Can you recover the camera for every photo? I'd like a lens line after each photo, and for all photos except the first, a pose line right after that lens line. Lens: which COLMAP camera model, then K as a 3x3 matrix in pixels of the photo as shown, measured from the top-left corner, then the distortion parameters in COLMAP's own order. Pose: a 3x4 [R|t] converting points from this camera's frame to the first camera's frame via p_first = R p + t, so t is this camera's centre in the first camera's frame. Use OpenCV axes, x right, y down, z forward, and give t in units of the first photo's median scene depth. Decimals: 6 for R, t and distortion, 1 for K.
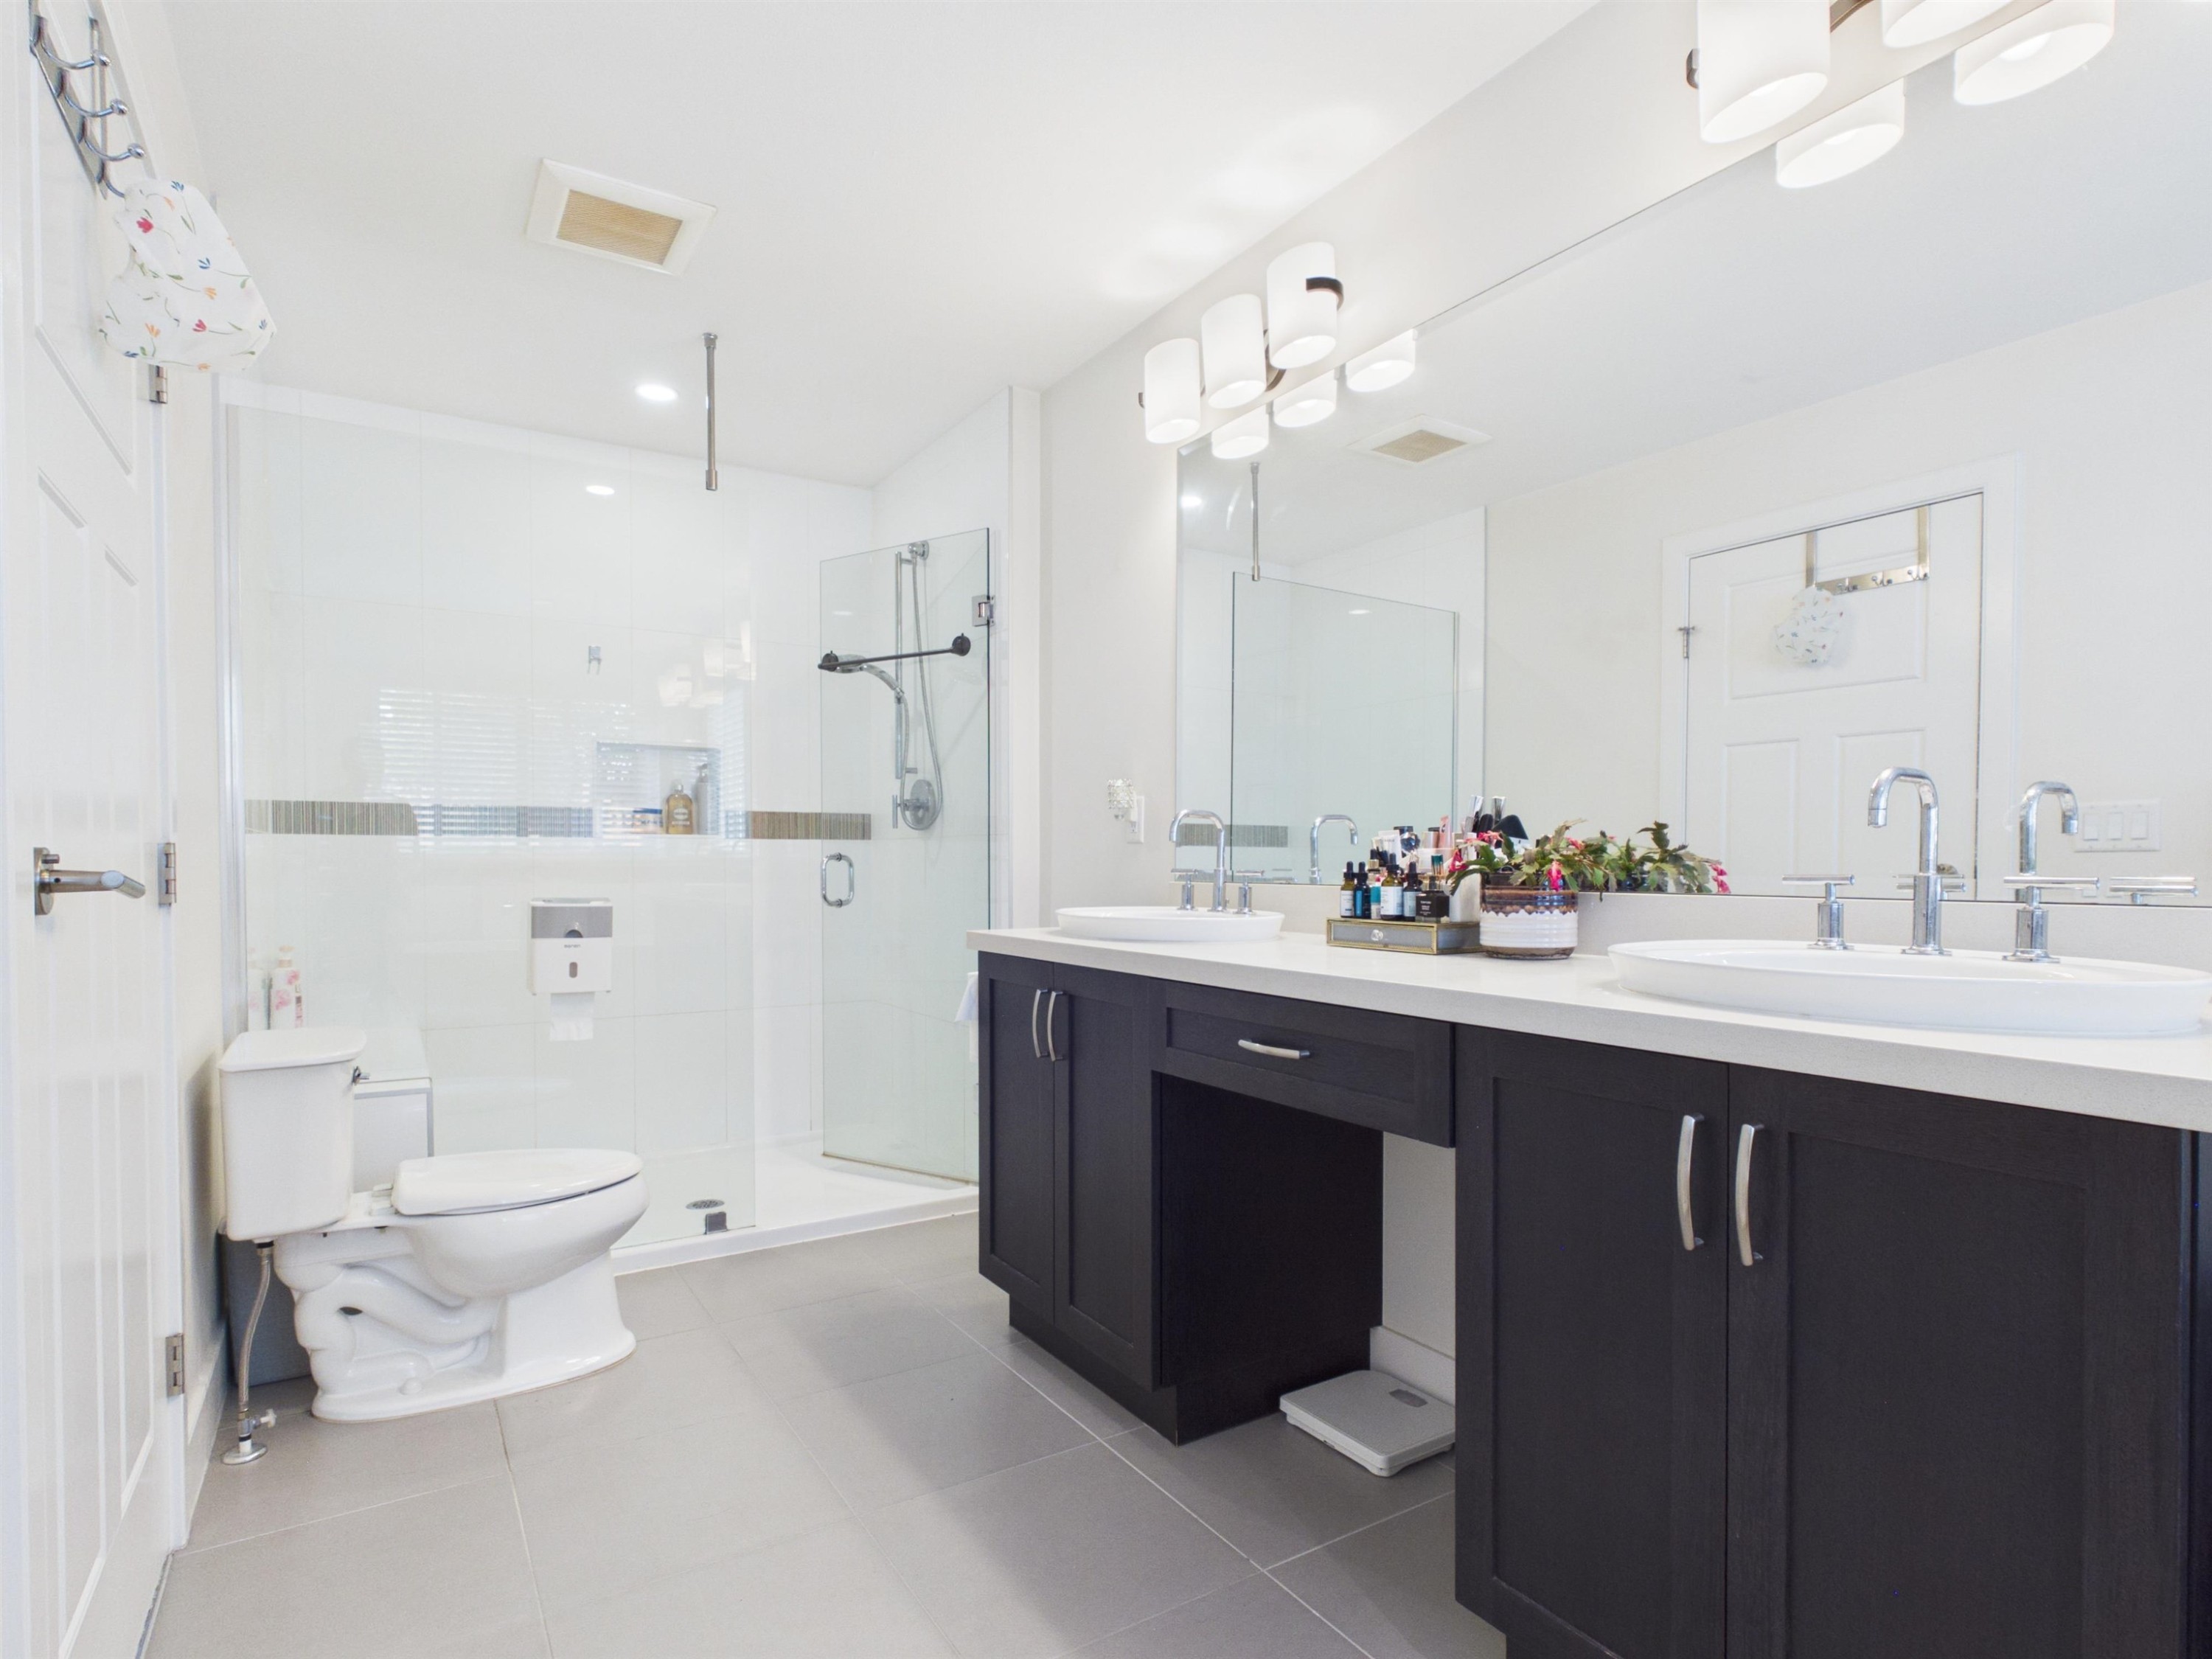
lens RADIAL K [[1161.5, 0, 1106.5], [0, 1161.5, 871.1], [0, 0, 1]] dist [0.000687, 0.000057]
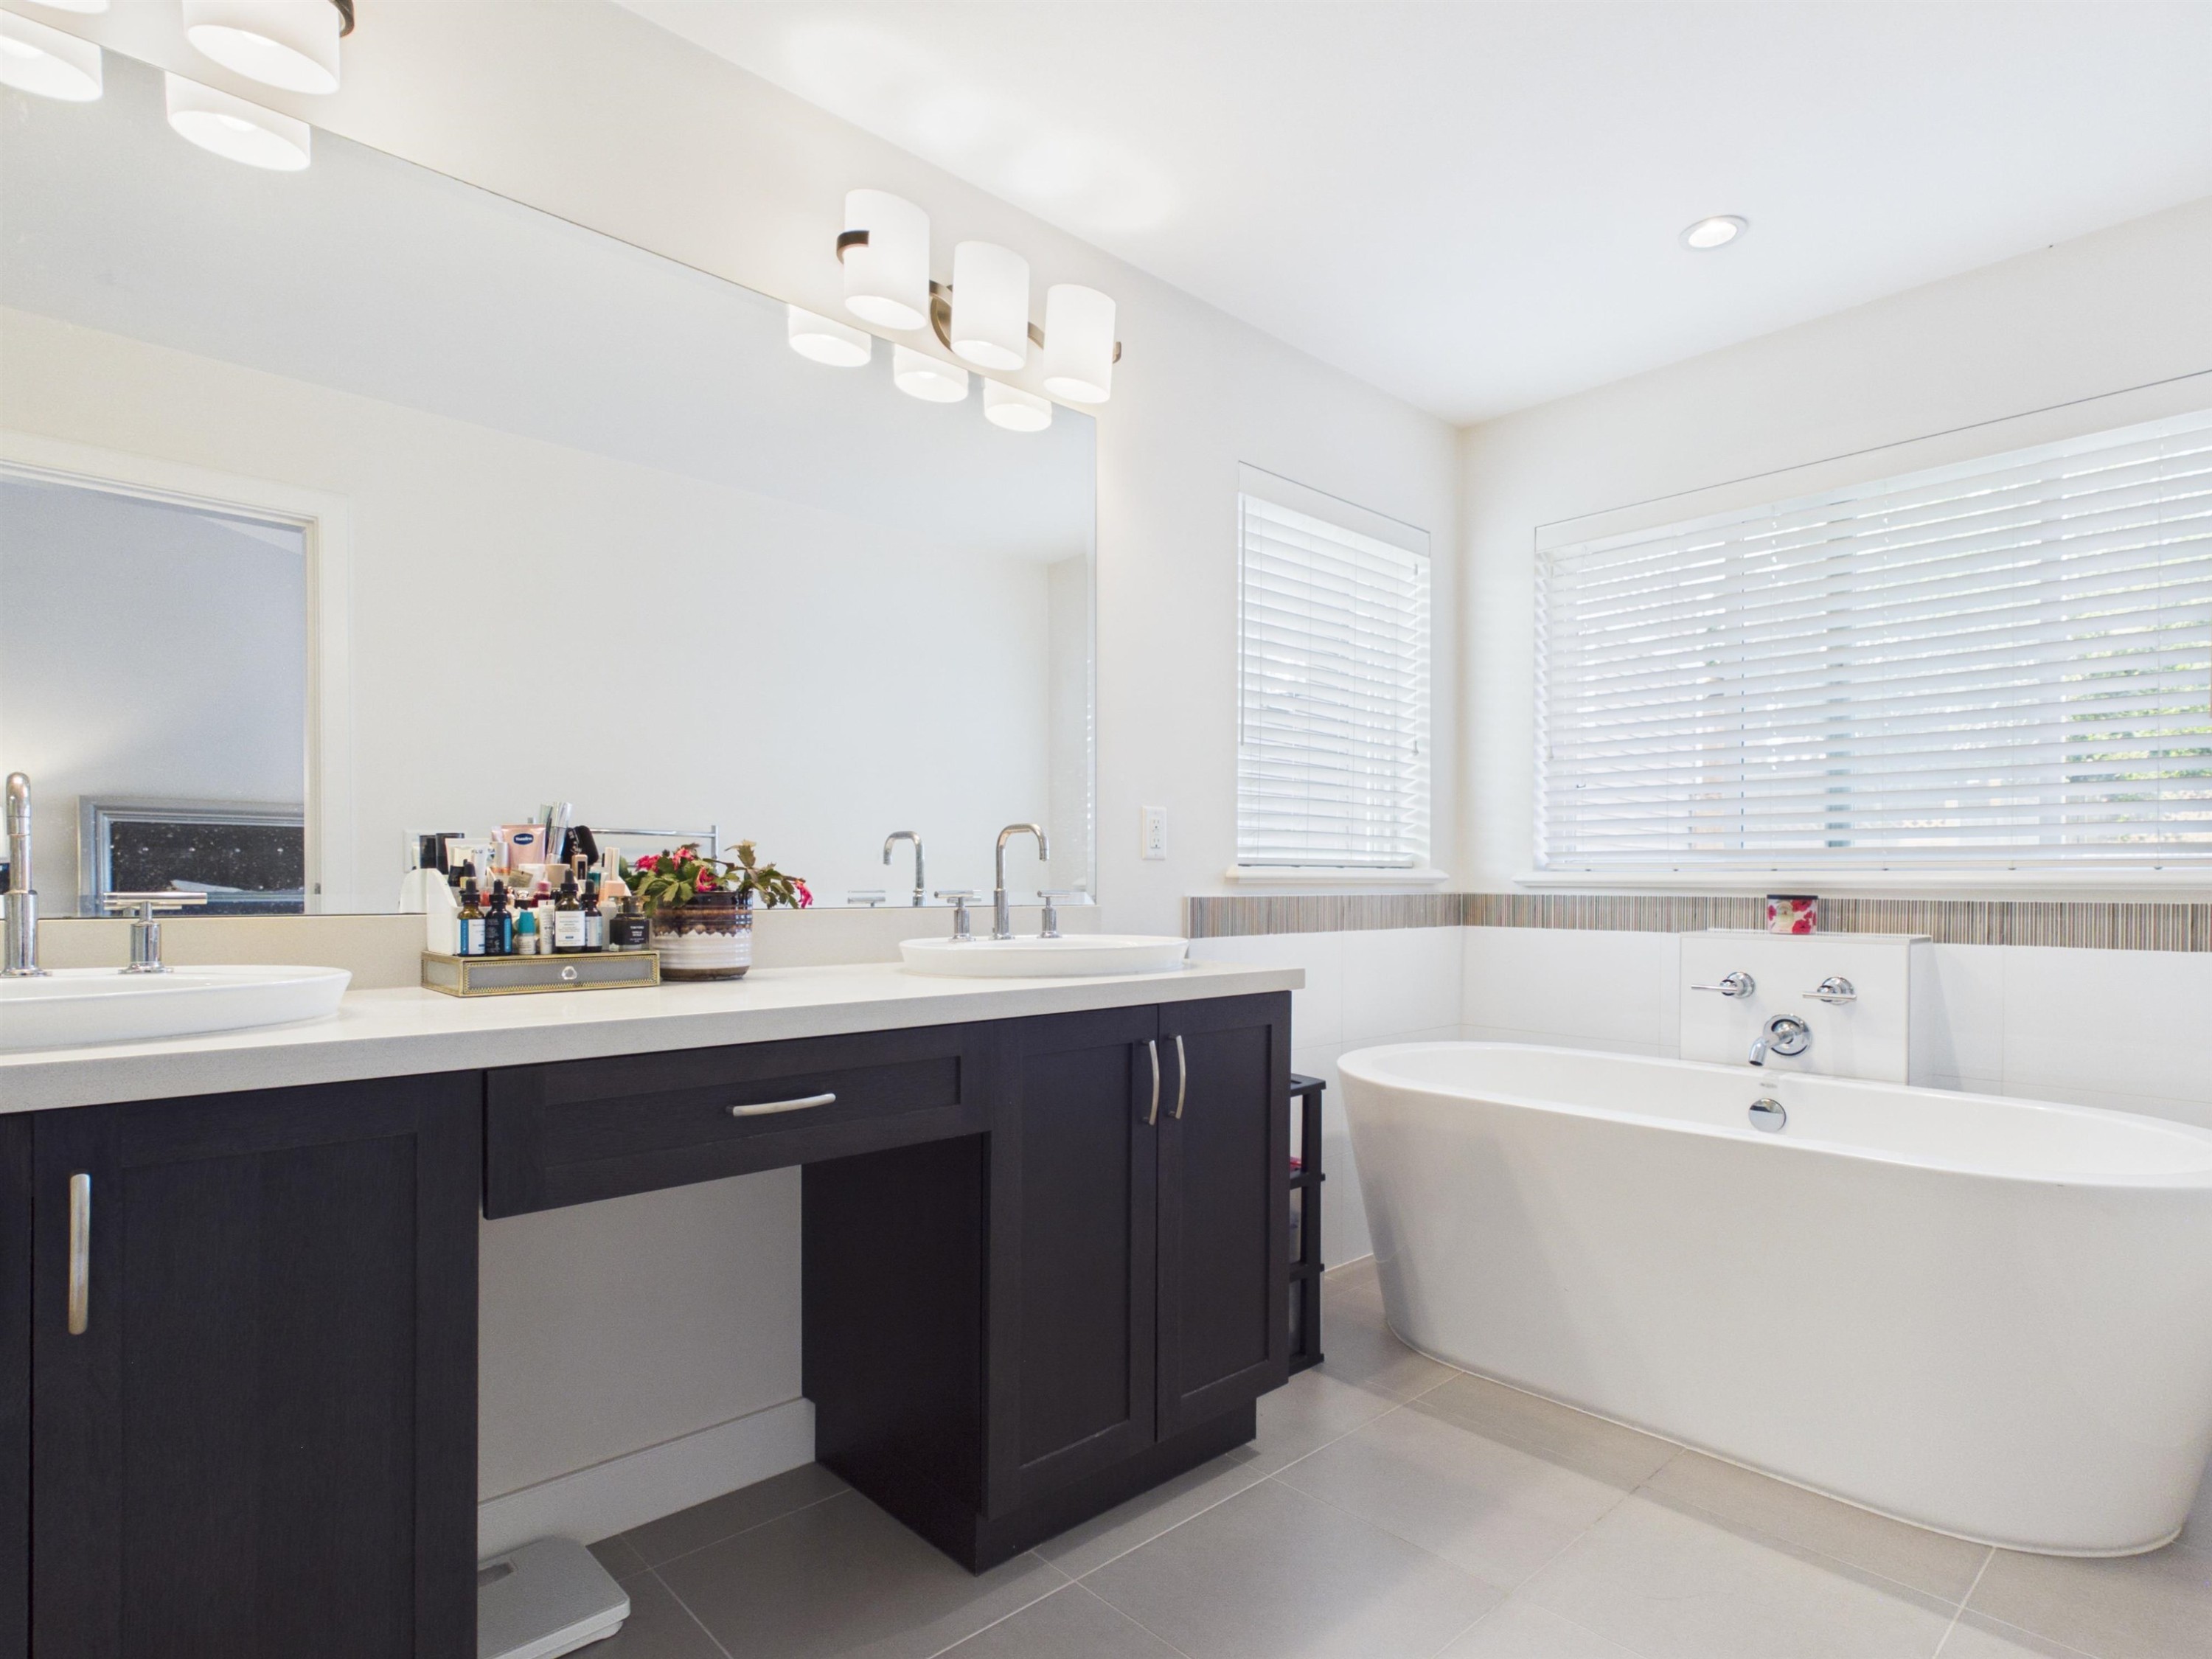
lens RADIAL K [[1161.5, 0, 1106.5], [0, 1161.5, 871.1], [0, 0, 1]] dist [0.000687, 0.000057]
pose [[-0.155244, 0.000554, 0.987876, -0.644054], [0.001681, 0.999999, -0.000297, -0.014767], [-0.987875, 0.001614, -0.155245, 0.787967]]
